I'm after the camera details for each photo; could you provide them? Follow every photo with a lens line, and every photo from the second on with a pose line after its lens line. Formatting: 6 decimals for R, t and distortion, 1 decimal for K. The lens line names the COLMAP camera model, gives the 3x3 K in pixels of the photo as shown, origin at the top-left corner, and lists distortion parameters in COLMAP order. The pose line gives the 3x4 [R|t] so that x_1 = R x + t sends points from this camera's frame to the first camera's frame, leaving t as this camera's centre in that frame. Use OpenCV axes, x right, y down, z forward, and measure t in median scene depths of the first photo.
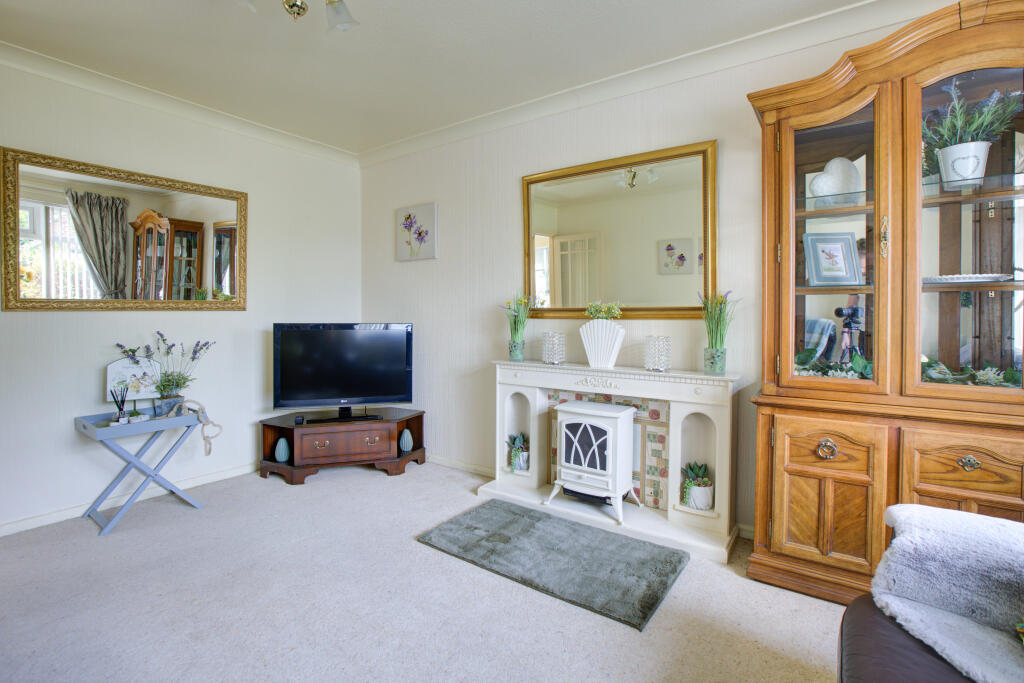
lens RADIAL K [[479.1, 0, 512.7], [0, 479.1, 329.7], [0, 0, 1]] dist [-0.045627, 0.015993]
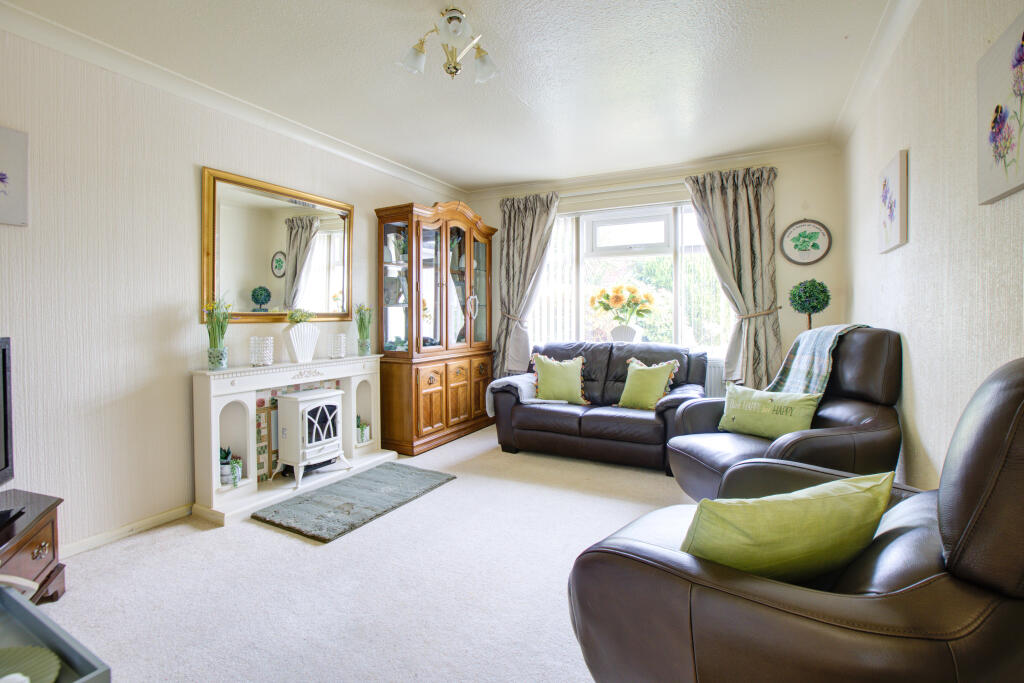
lens RADIAL K [[479.1, 0, 512.7], [0, 479.1, 329.7], [0, 0, 1]] dist [-0.045627, 0.015993]
pose [[-0.130090, -0.030967, 0.991018, -1.142676], [0.034417, 0.998769, 0.035728, -0.029635], [-0.990905, 0.038755, -0.128865, 0.657431]]
